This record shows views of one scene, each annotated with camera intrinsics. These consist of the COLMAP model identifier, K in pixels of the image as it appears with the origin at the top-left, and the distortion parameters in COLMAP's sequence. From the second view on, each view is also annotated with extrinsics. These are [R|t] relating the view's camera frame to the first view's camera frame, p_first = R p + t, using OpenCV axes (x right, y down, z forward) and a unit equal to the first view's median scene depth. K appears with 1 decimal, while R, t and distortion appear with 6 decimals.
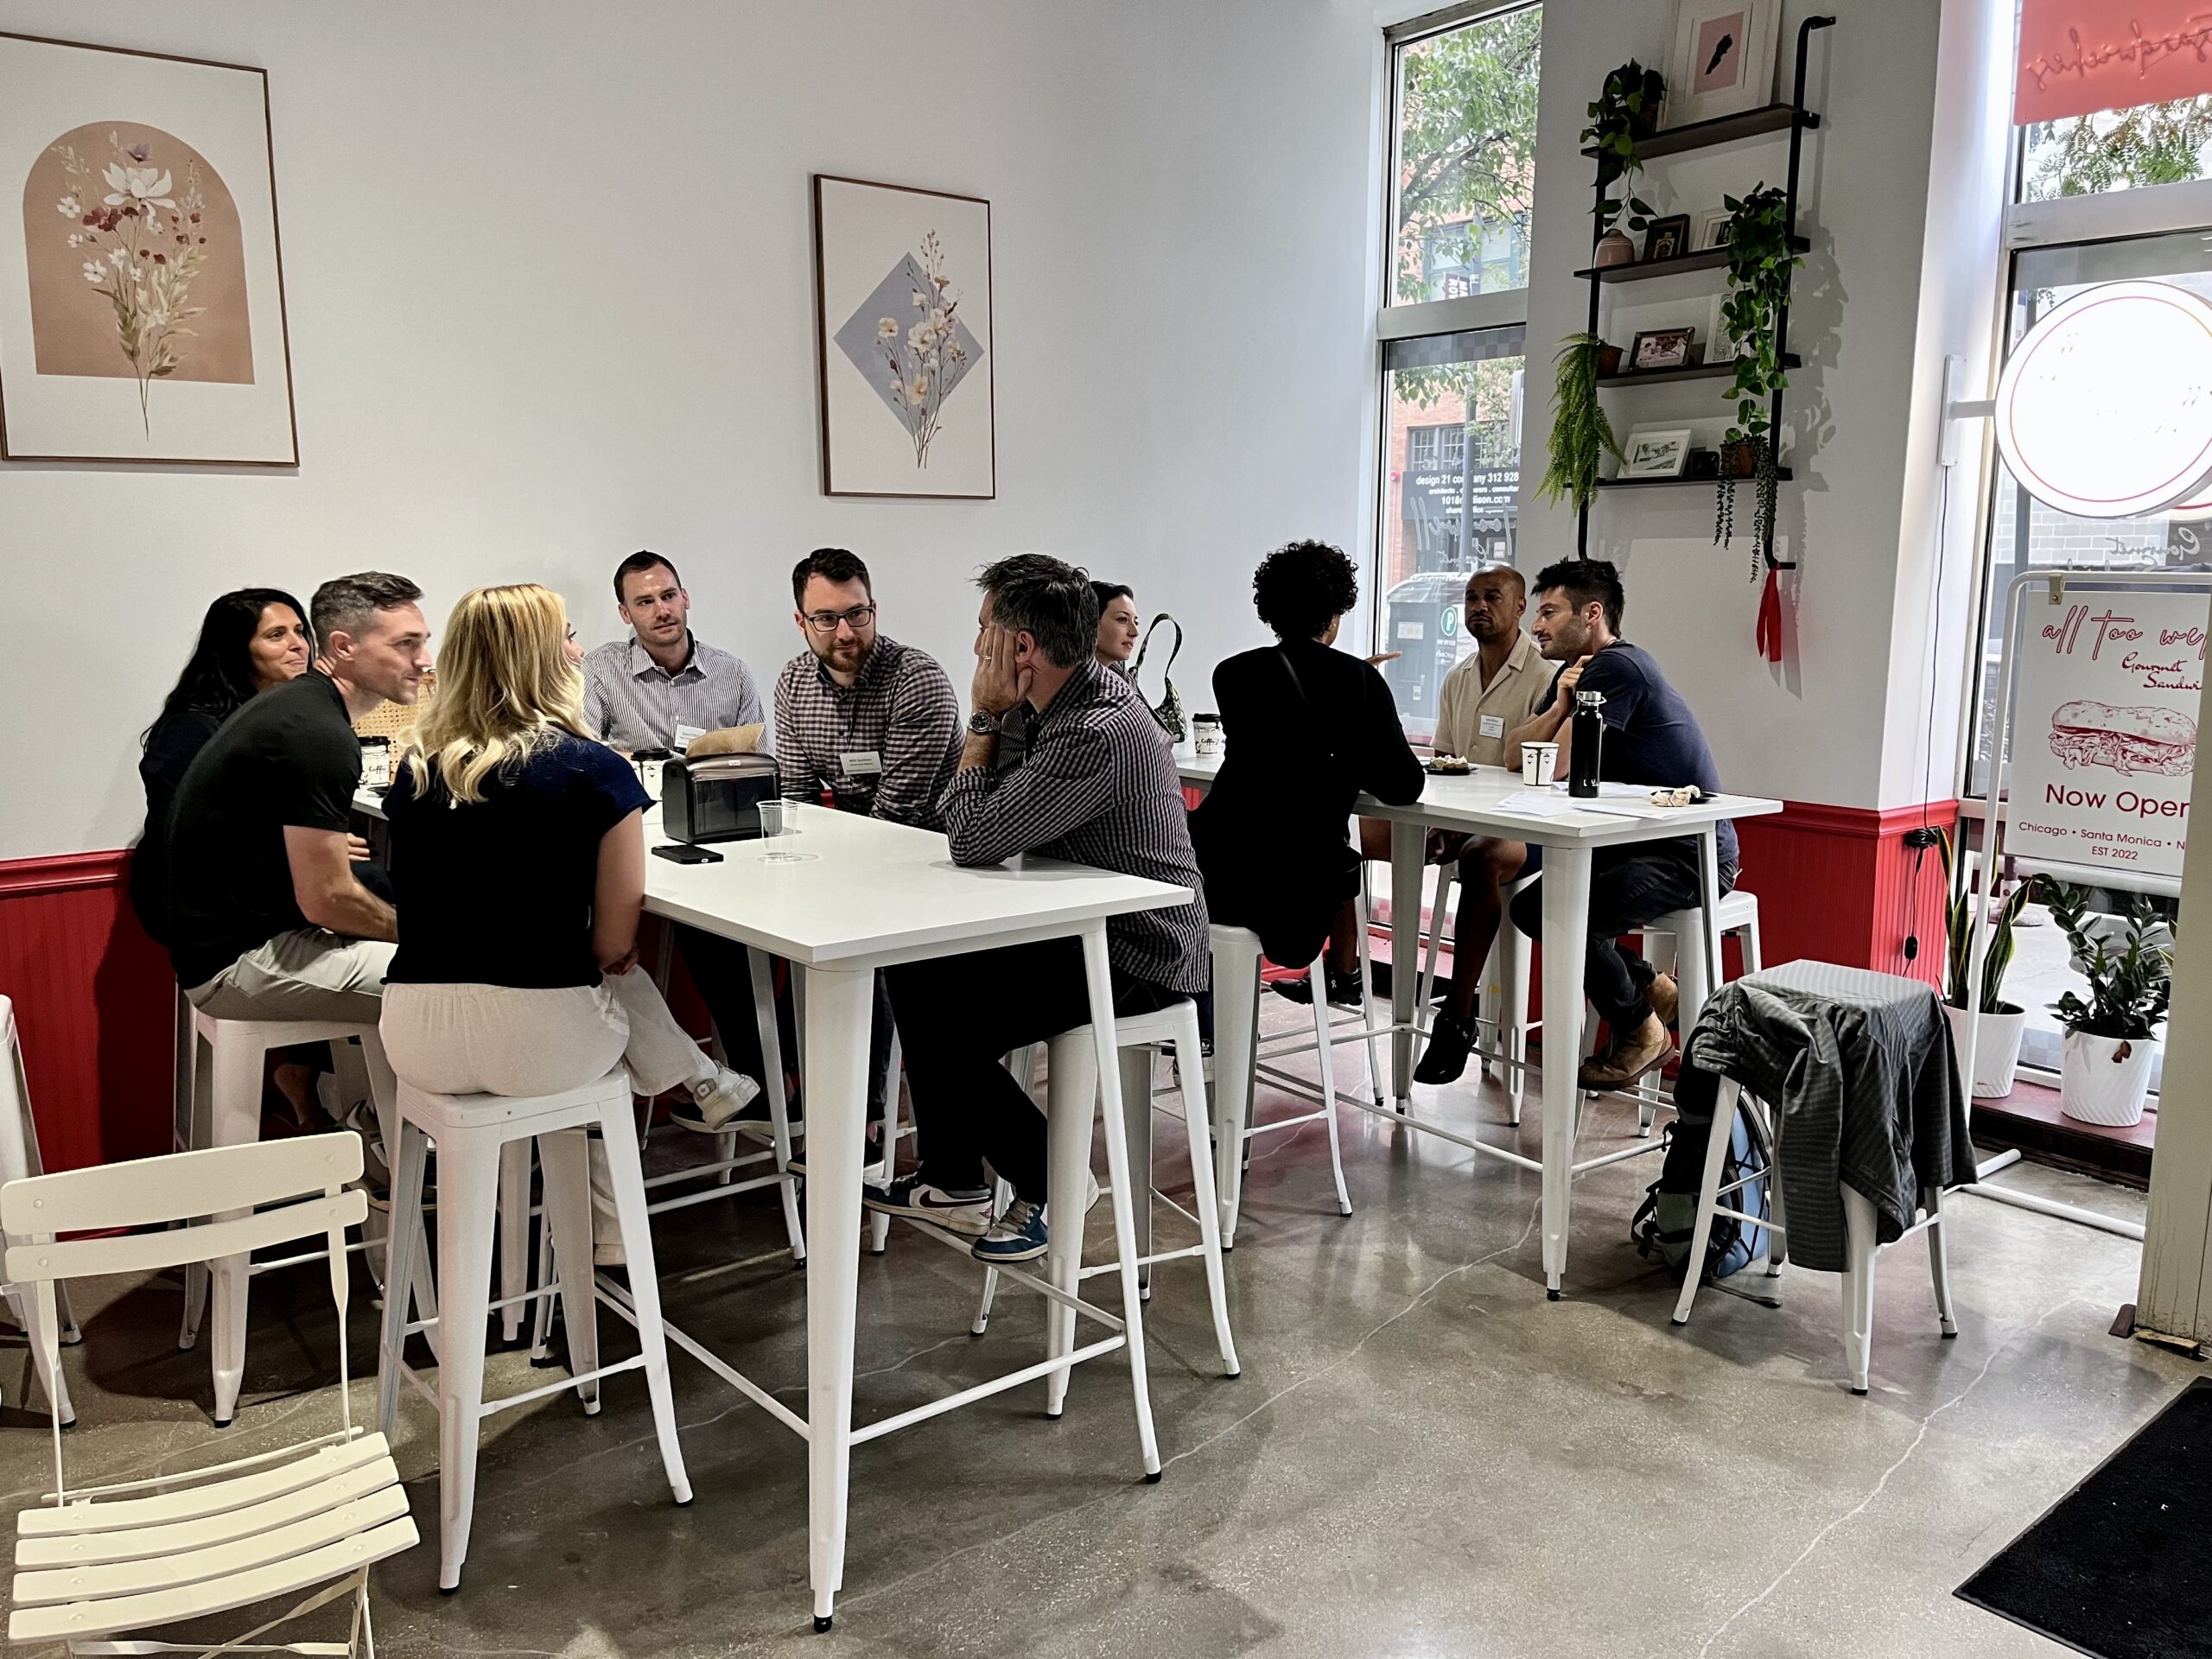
lens RADIAL K [[1677.6, 0, 1098.5], [0, 1677.6, 831.7], [0, 0, 1]] dist [0.031135, -0.012827]
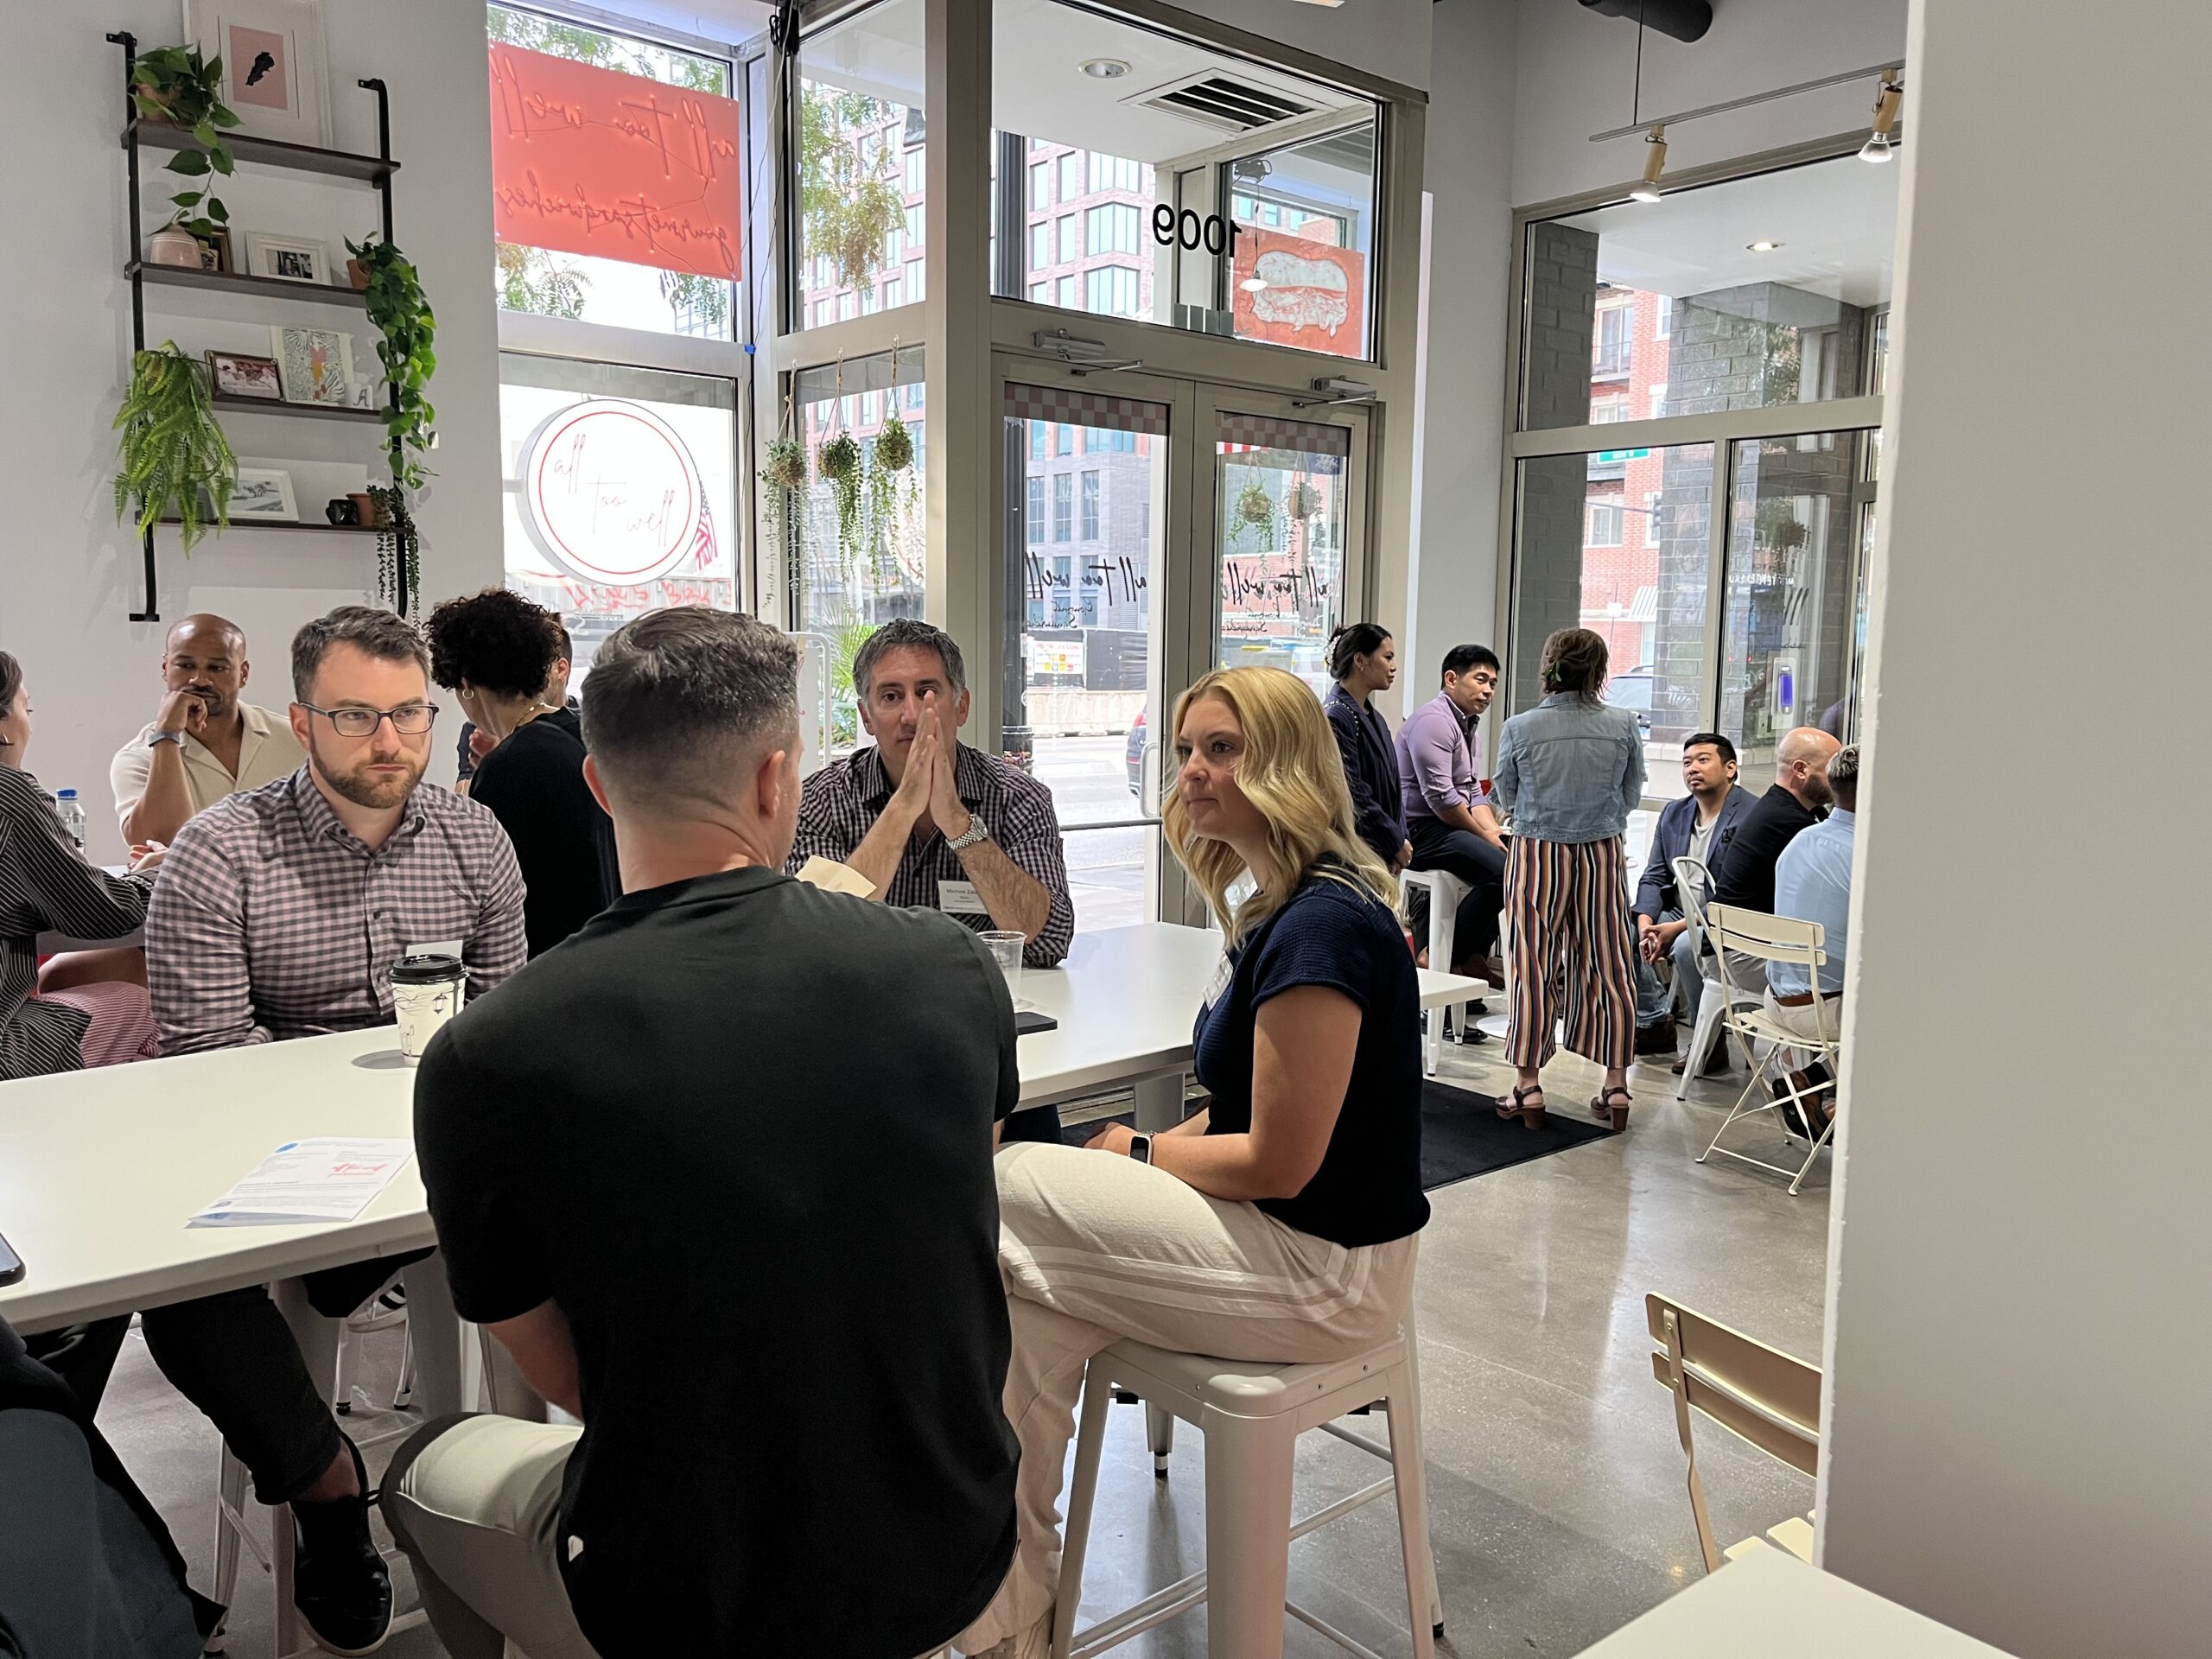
lens RADIAL K [[1677.6, 0, 1103.0], [0, 1677.6, 811.9], [0, 0, 1]] dist [0.031135, -0.012827]
pose [[-0.014186, -0.122171, 0.992408, -0.601957], [0.133781, 0.983352, 0.122969, -0.109983], [-0.990909, 0.134509, 0.002394, 0.586252]]
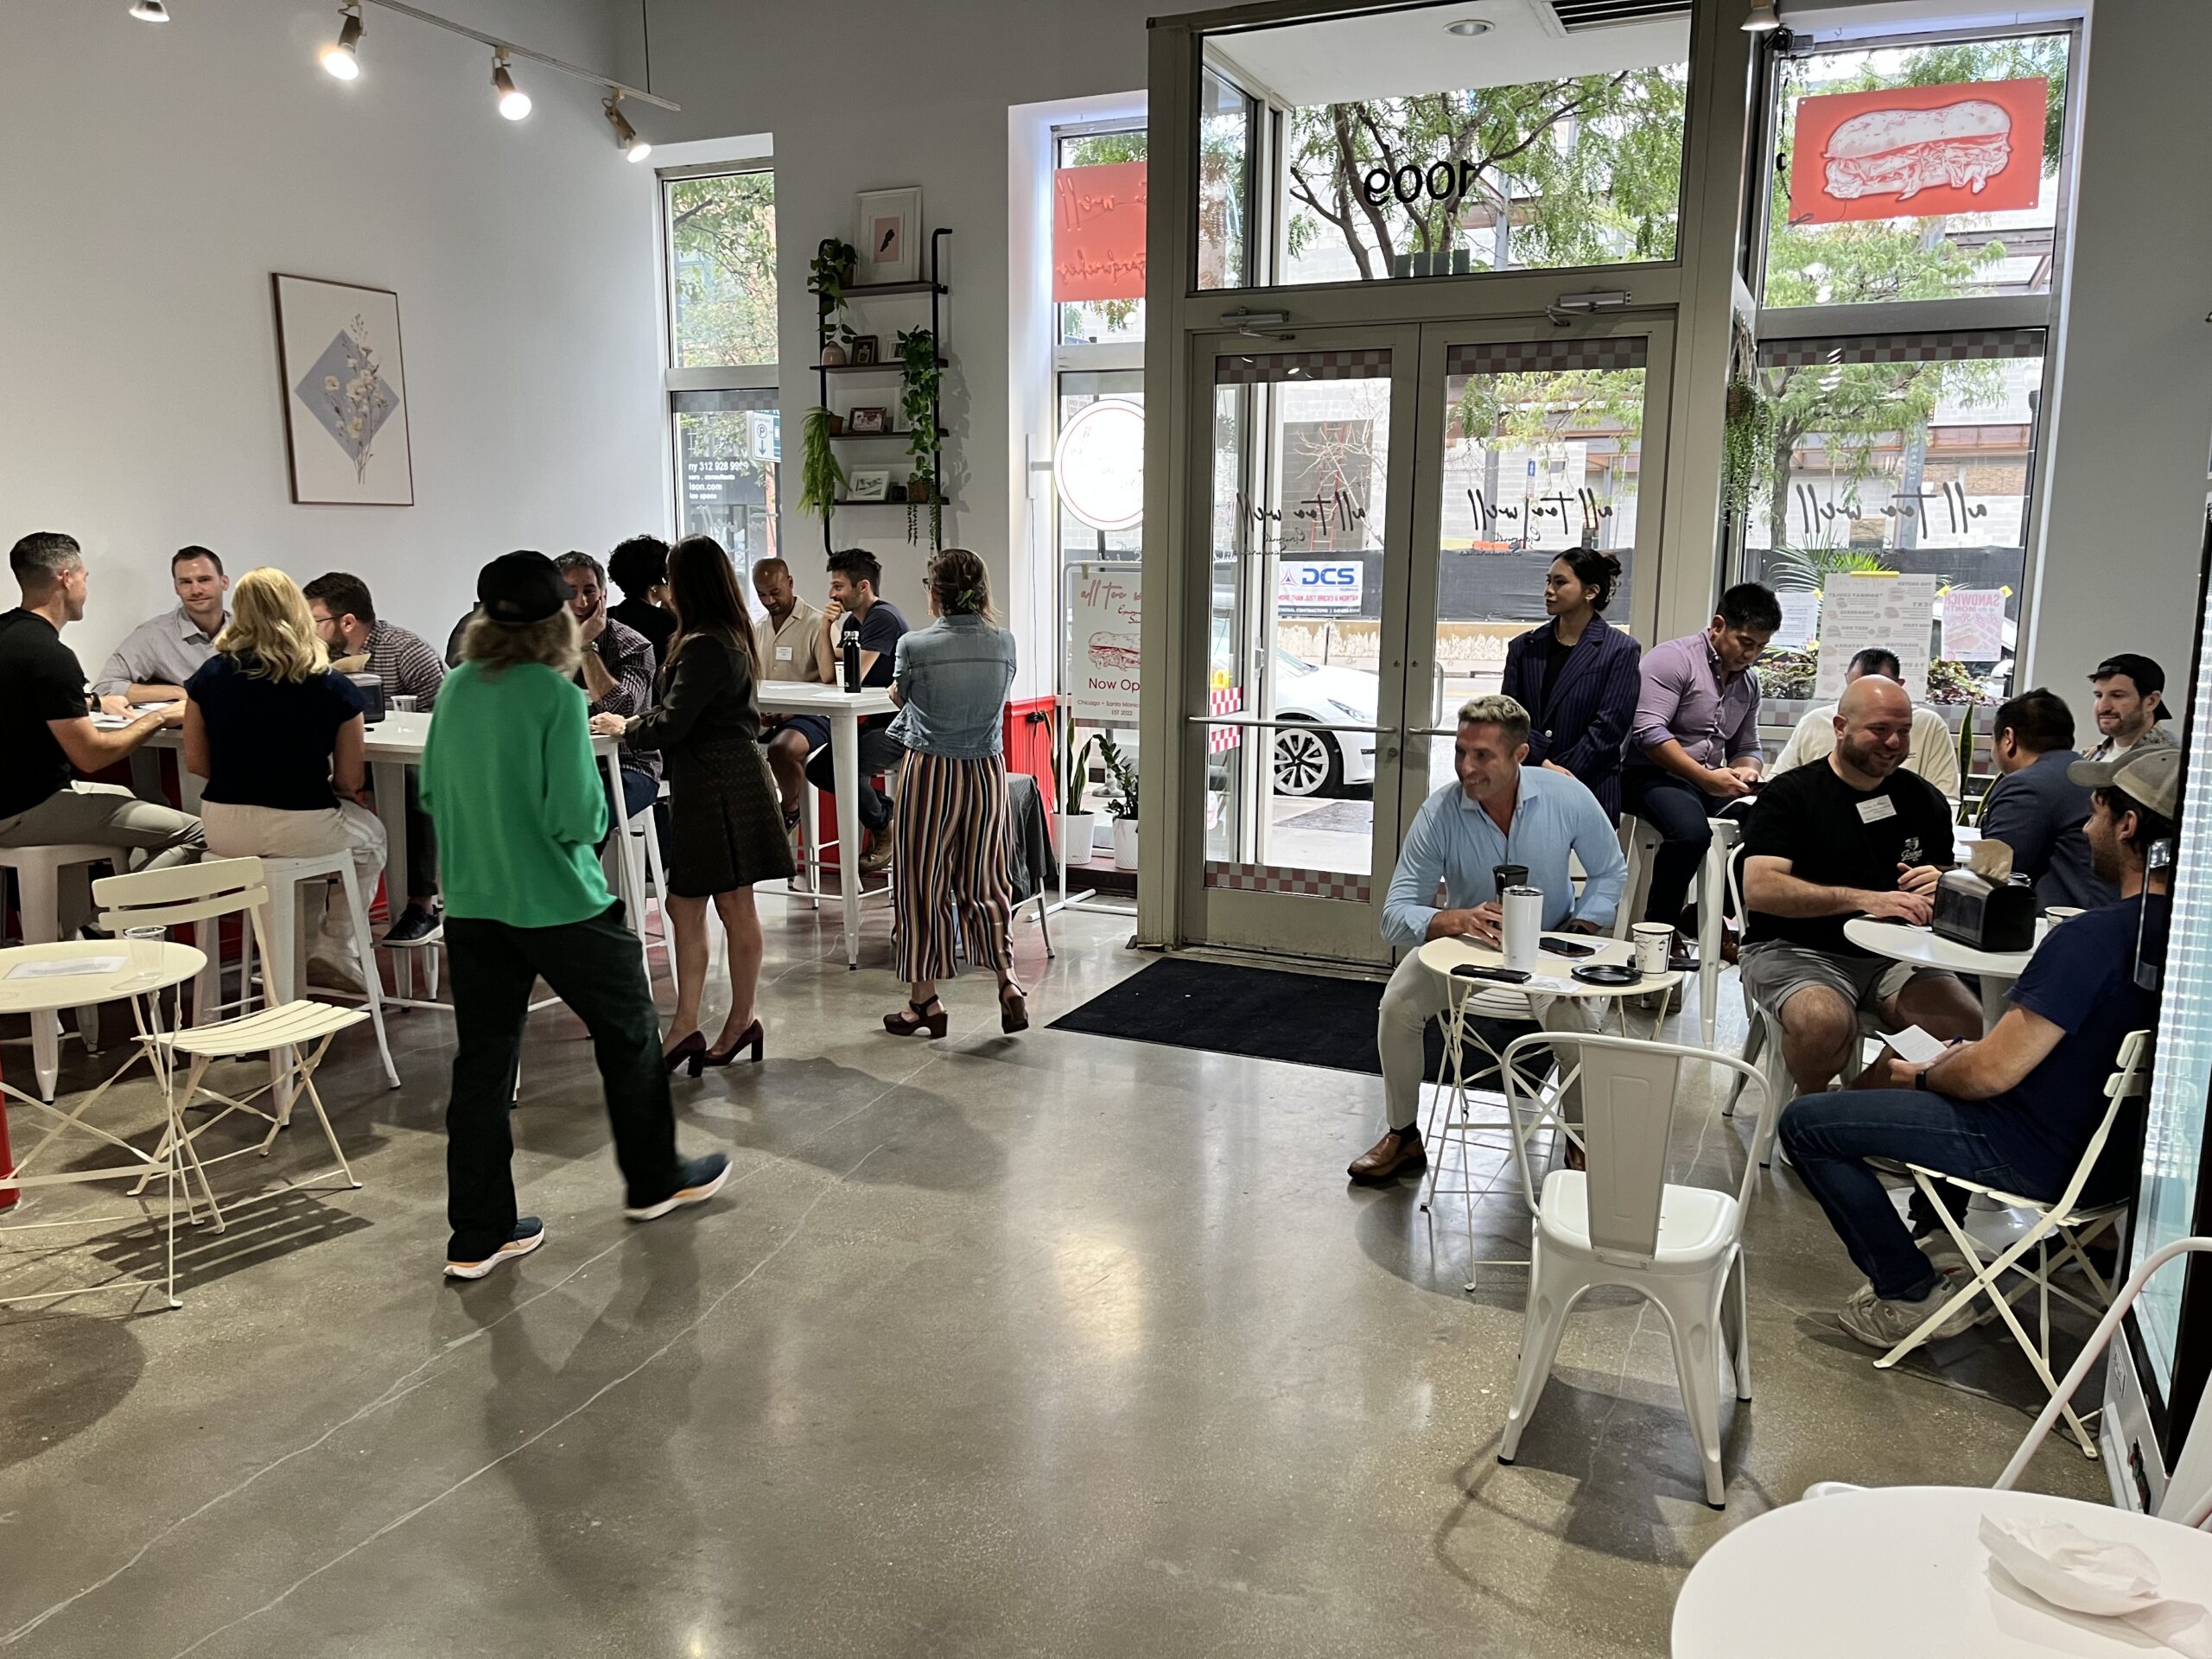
lens RADIAL K [[1677.6, 0, 1100.6], [0, 1677.6, 831.5], [0, 0, 1]] dist [0.031135, -0.012827]
pose [[0.896218, -0.072913, 0.437581, -0.193809], [0.068498, 0.997315, 0.025887, 0.076111], [-0.438293, 0.006773, 0.898806, -0.526039]]
